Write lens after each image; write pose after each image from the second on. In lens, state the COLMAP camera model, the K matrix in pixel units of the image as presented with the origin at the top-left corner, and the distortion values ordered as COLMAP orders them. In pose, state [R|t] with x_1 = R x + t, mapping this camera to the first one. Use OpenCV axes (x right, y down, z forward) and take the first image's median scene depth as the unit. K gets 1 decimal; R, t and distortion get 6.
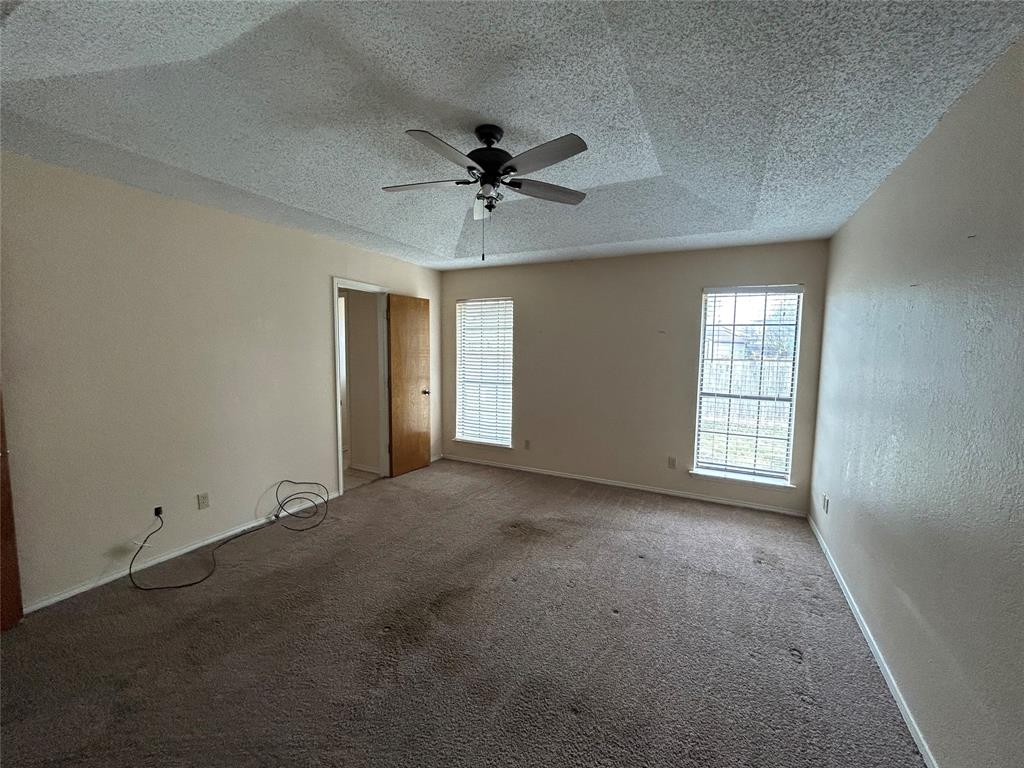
lens RADIAL K [[413.0, 0, 512.0], [0, 413.0, 384.0], [0, 0, 1]] dist [-0.001255, -0.000299]
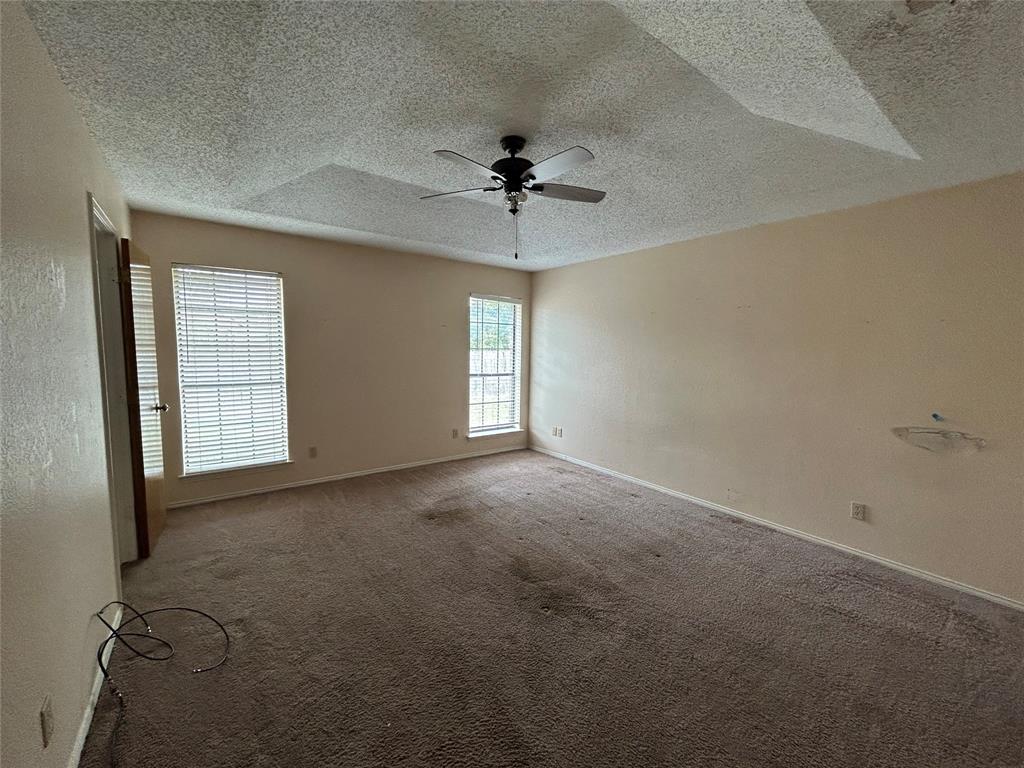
lens RADIAL K [[413.0, 0, 512.0], [0, 413.0, 384.0], [0, 0, 1]] dist [-0.001255, -0.000299]
pose [[0.445068, -0.088297, 0.891133, -0.646336], [0.068371, 0.995573, 0.064498, -0.022962], [-0.892883, 0.032222, 0.449135, 0.313187]]
